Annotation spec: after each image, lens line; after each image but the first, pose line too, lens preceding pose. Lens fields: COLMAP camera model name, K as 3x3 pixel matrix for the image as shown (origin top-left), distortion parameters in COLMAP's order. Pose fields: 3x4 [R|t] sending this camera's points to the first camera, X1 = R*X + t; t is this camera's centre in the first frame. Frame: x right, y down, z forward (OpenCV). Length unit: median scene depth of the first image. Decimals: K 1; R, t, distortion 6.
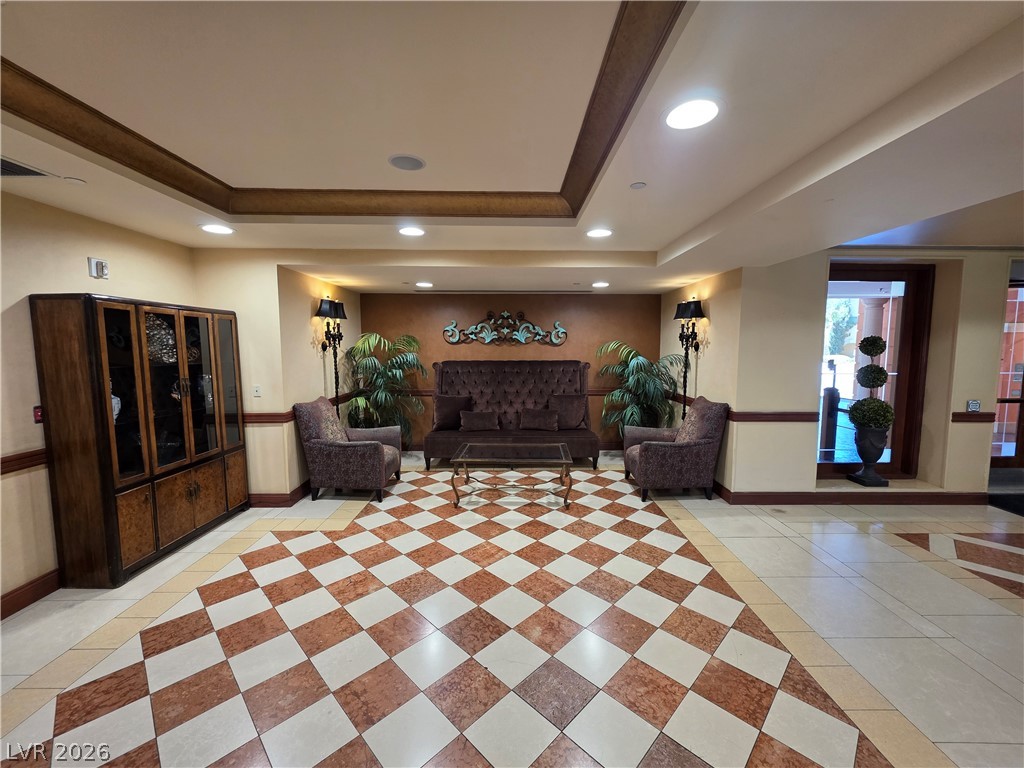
lens RADIAL K [[410.3, 0, 513.7], [0, 410.3, 383.6], [0, 0, 1]] dist [0.002391, -0.000740]
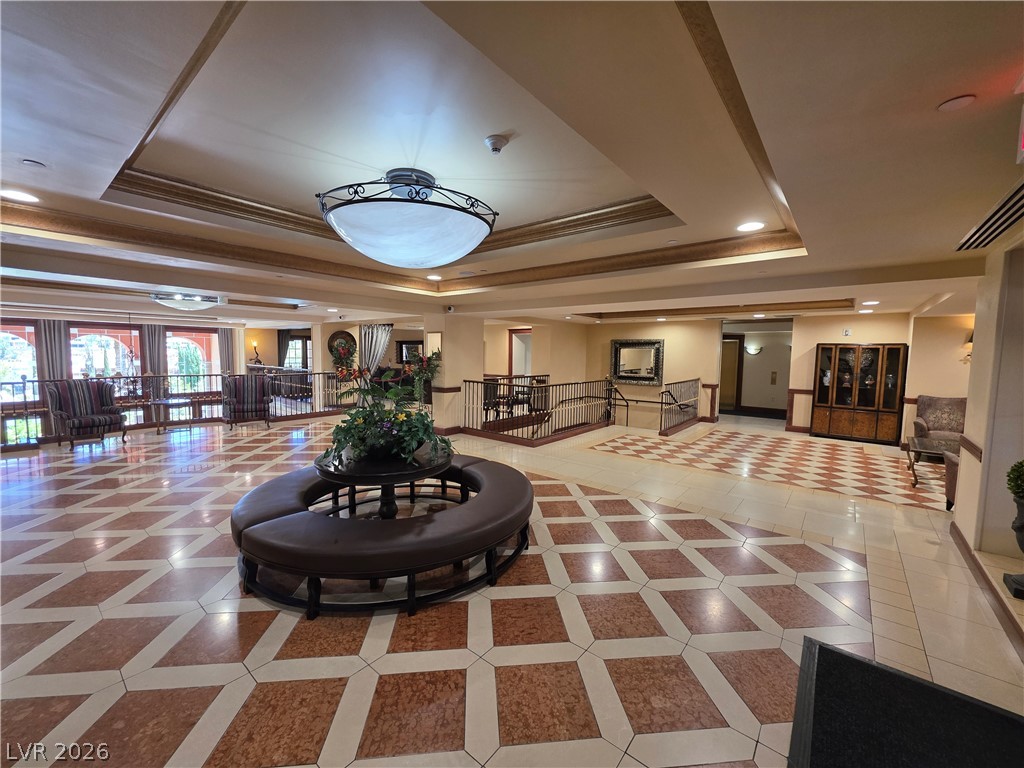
lens RADIAL K [[410.3, 0, 506.9], [0, 410.3, 381.9], [0, 0, 1]] dist [0.002391, -0.000740]
pose [[-0.641628, 0.050612, -0.765345, 2.587767], [-0.087756, 0.986424, 0.138802, -0.128176], [0.761980, 0.156222, -0.628476, 1.035664]]
